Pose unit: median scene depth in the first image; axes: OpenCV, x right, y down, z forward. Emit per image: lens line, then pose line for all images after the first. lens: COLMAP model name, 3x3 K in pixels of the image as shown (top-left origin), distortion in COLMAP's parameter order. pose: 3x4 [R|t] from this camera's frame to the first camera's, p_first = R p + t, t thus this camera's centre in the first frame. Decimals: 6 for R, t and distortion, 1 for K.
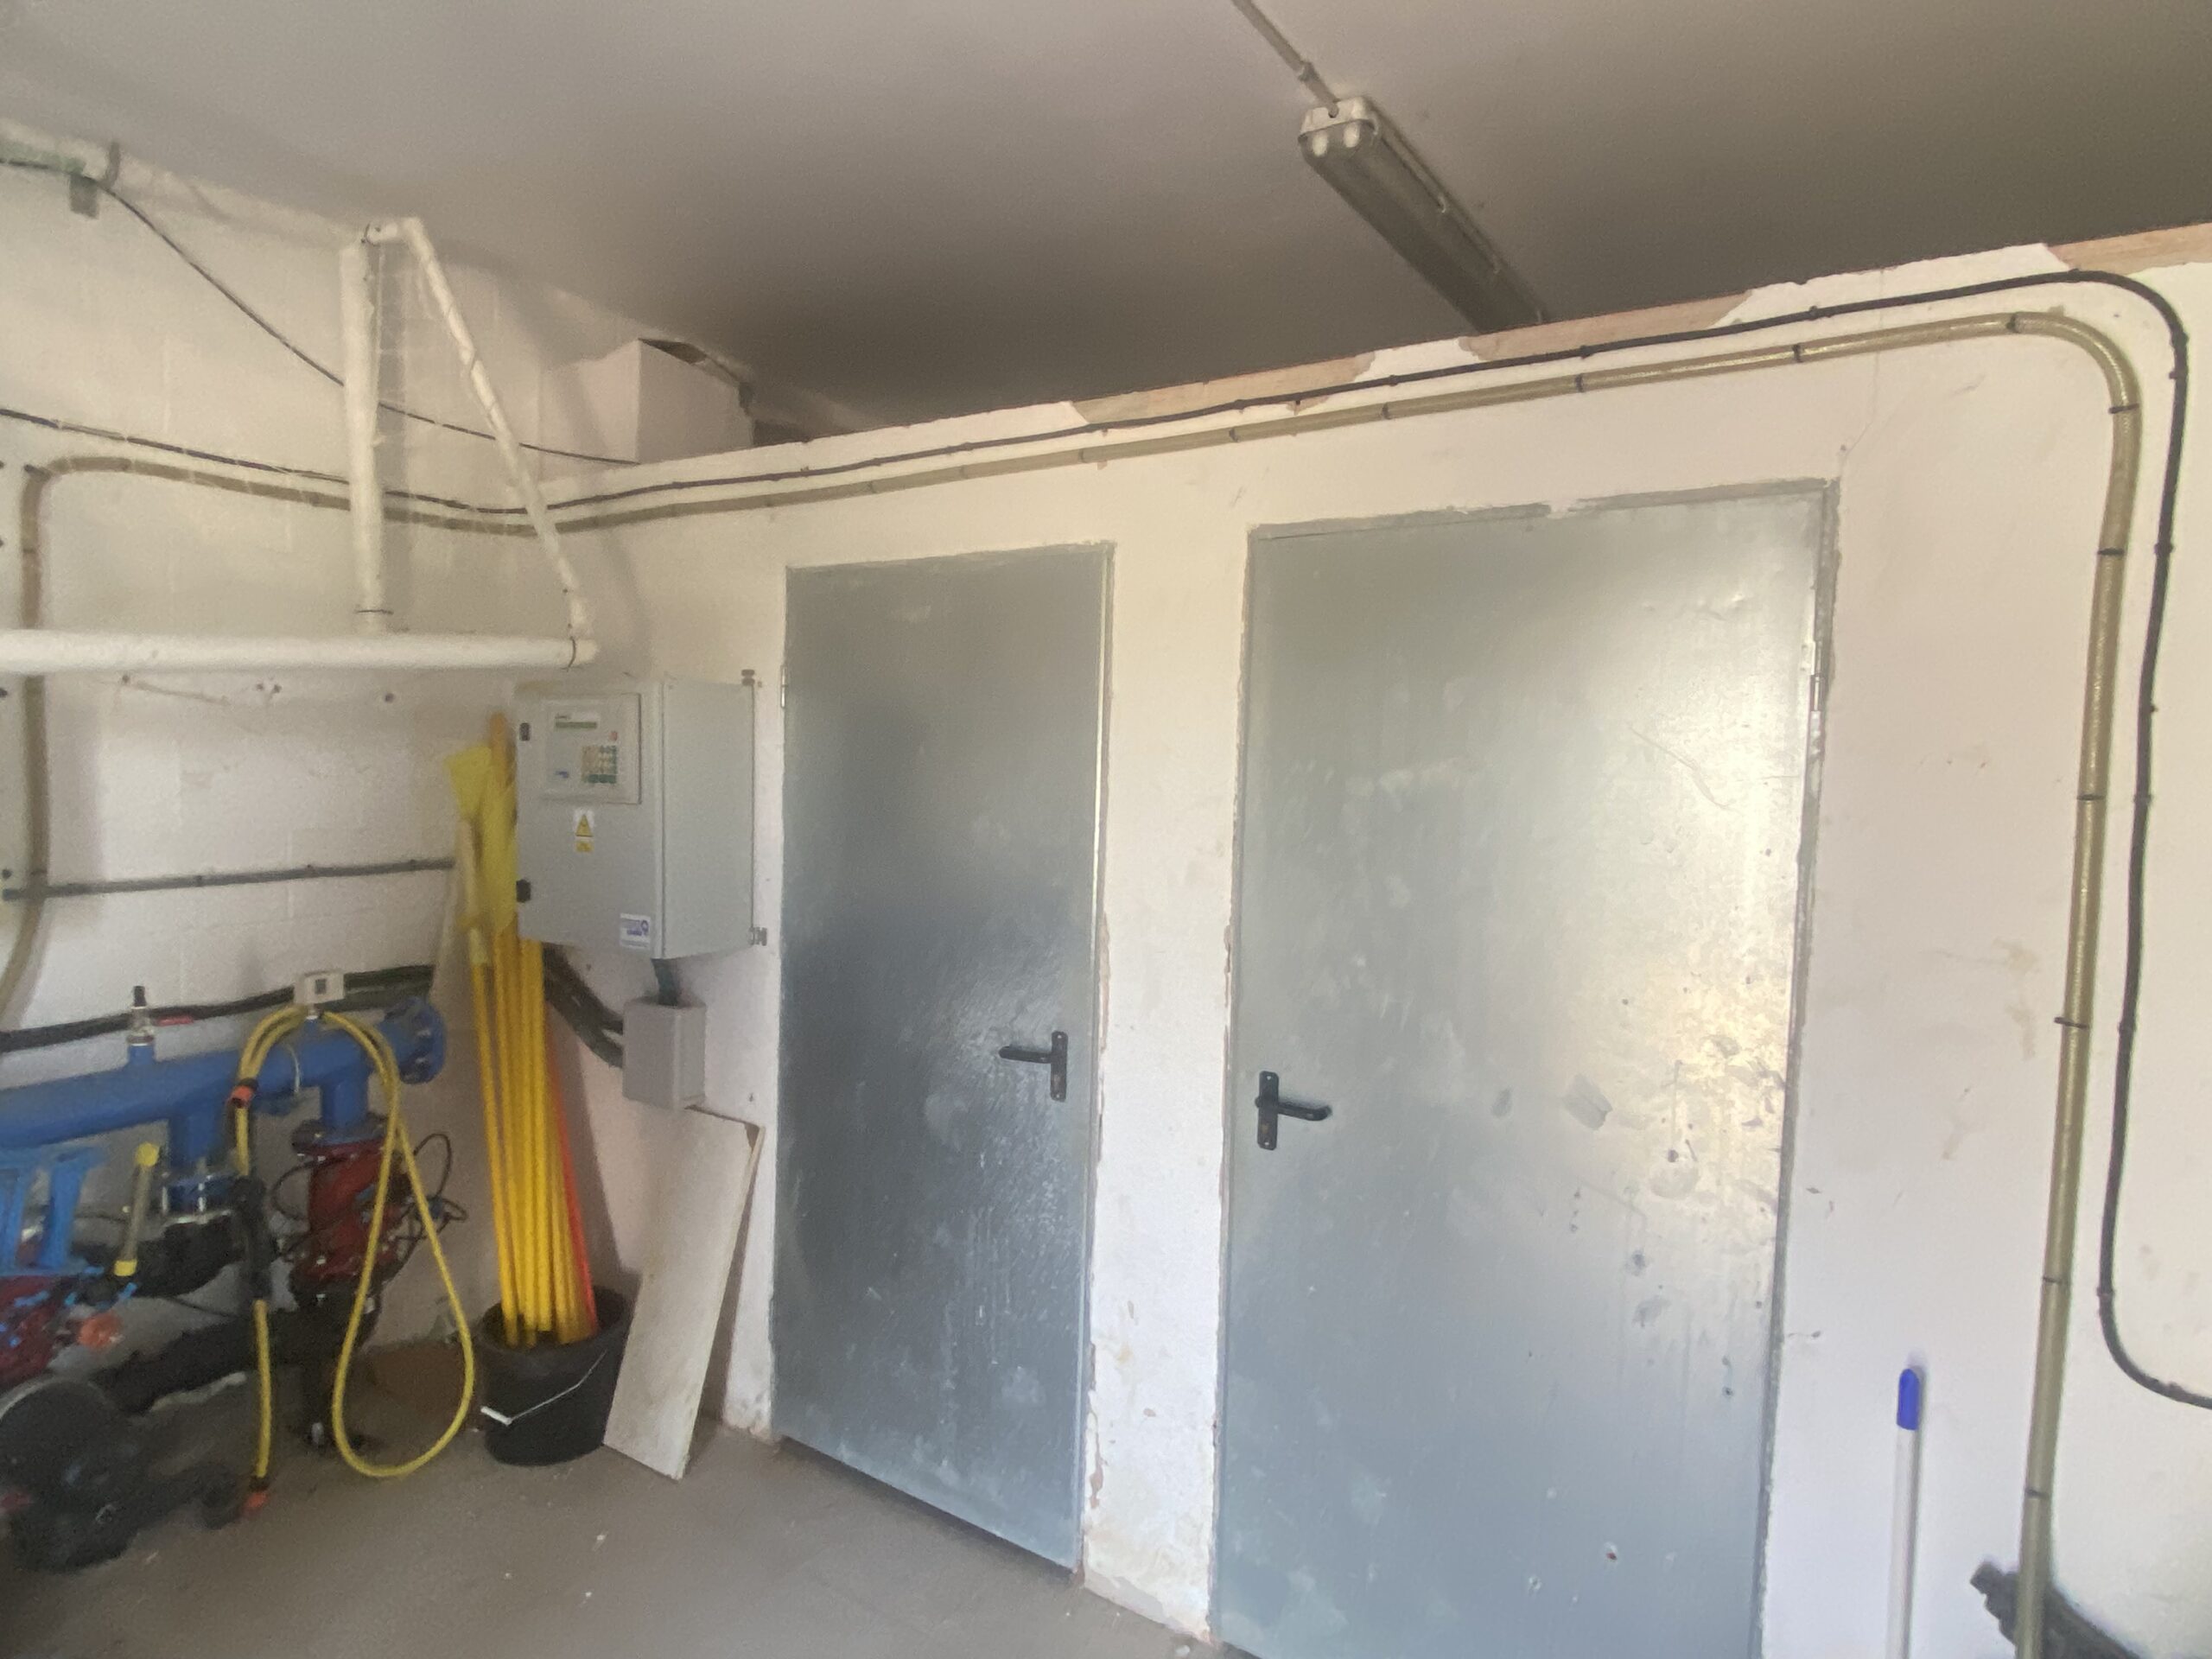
lens RADIAL K [[1239.2, 0, 1103.5], [0, 1239.2, 834.6], [0, 0, 1]] dist [0.049695, -0.046504]
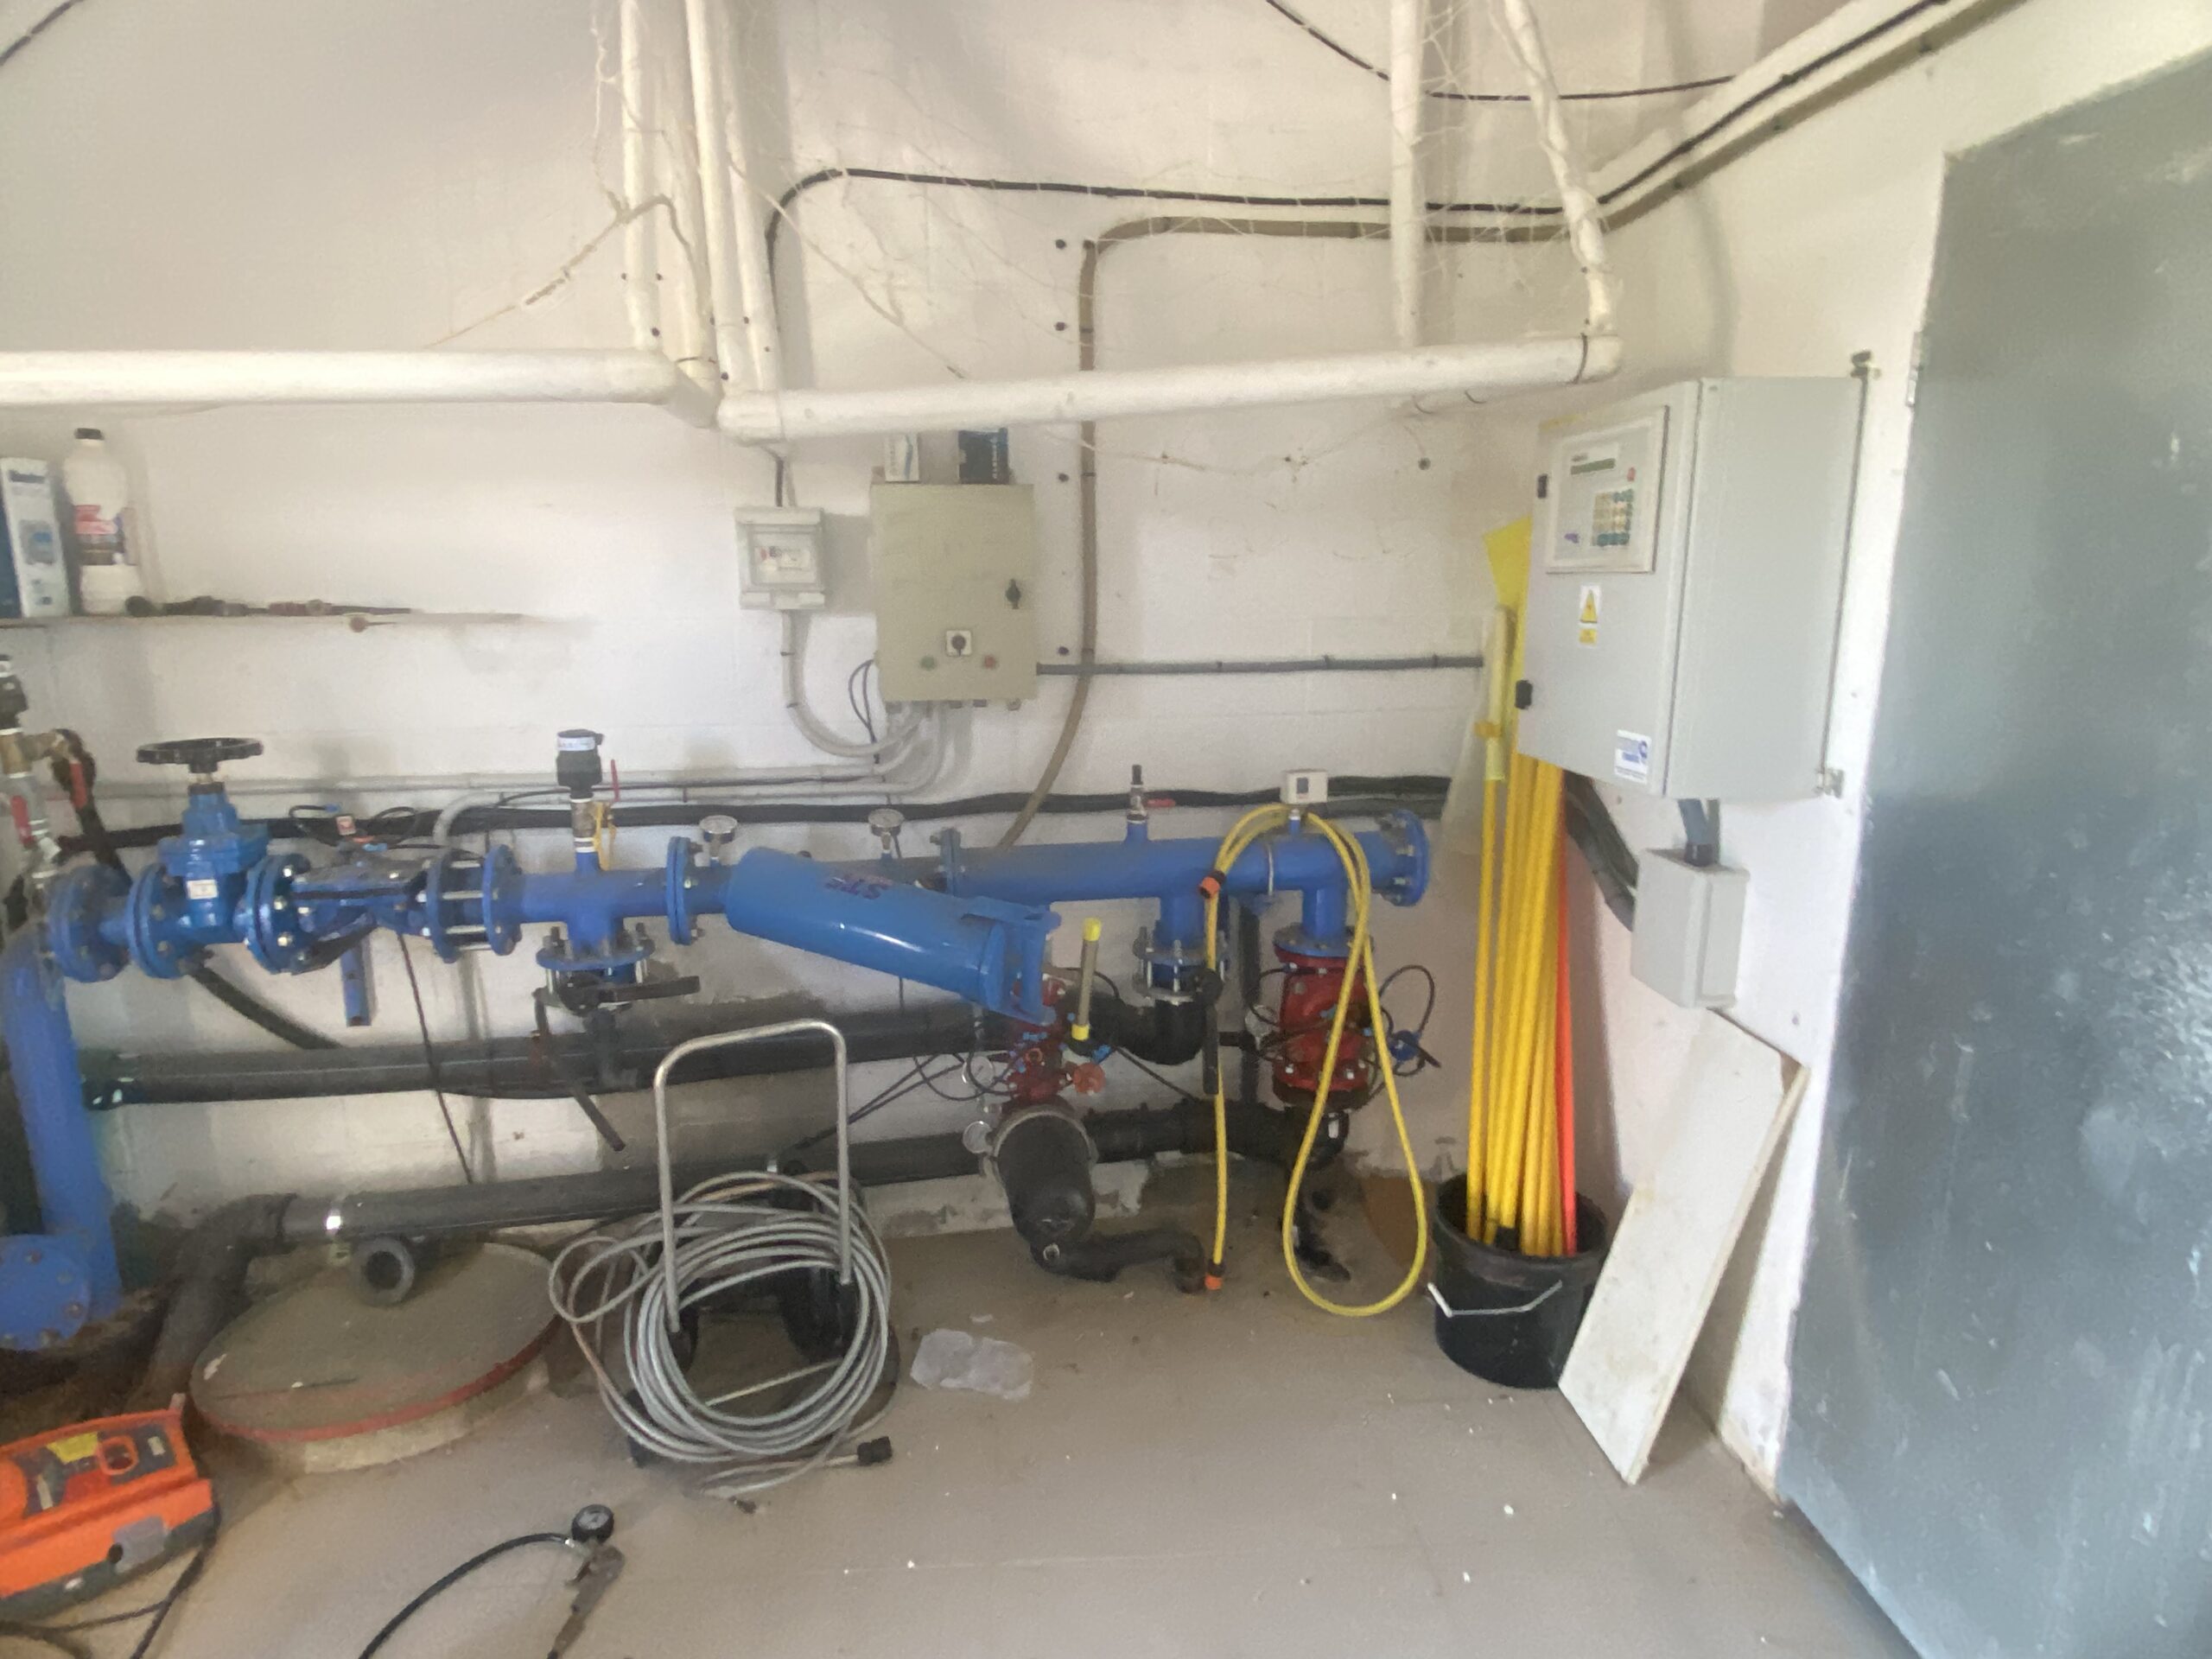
lens RADIAL K [[1239.2, 0, 1103.5], [0, 1239.2, 834.6], [0, 0, 1]] dist [0.049695, -0.046504]
pose [[0.608273, 0.137557, -0.781718, 0.006031], [-0.031842, 0.988304, 0.149133, 0.024713], [0.793089, -0.065822, 0.605539, 0.316527]]
